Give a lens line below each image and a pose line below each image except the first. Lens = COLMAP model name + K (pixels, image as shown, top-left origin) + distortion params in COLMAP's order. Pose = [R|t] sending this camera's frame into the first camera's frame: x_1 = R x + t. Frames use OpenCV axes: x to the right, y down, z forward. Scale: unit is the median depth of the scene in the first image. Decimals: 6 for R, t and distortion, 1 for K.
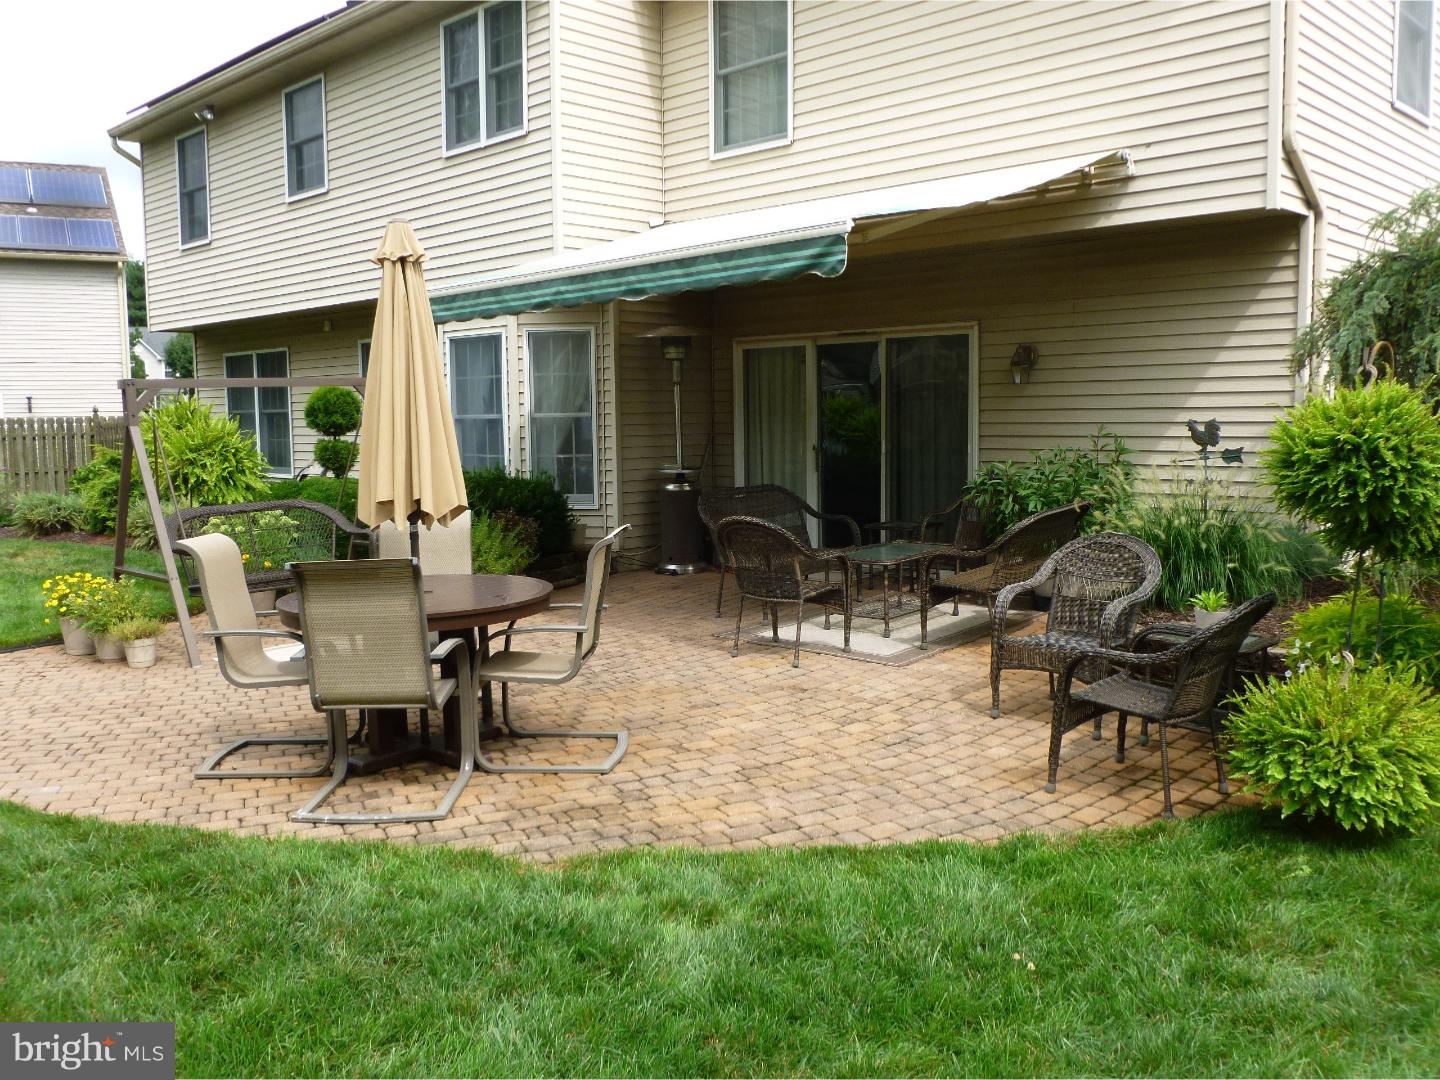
lens RADIAL K [[1231.9, 0, 716.9], [0, 1231.9, 532.1], [0, 0, 1]] dist [-0.032530, -0.009459]
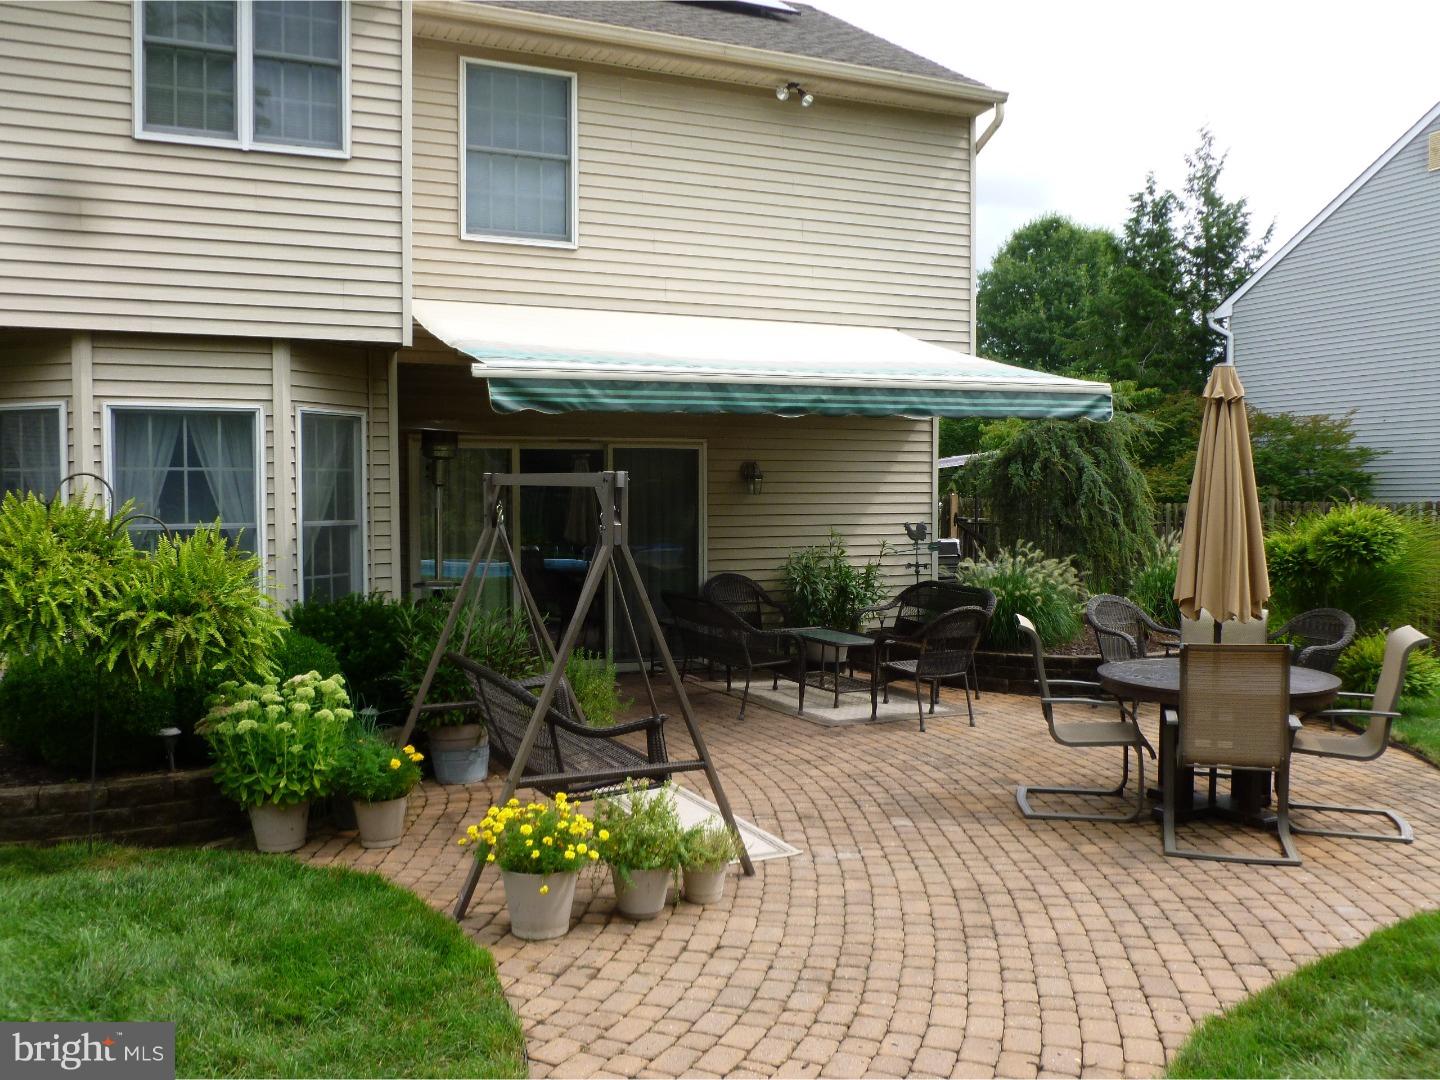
lens RADIAL K [[1231.9, 0, 715.5], [0, 1231.9, 548.6], [0, 0, 1]] dist [-0.032530, -0.009459]
pose [[0.359309, -0.028332, 0.932788, -0.913253], [0.090094, 0.995923, -0.004455, -0.065970], [-0.928859, 0.085639, 0.360397, 0.611338]]
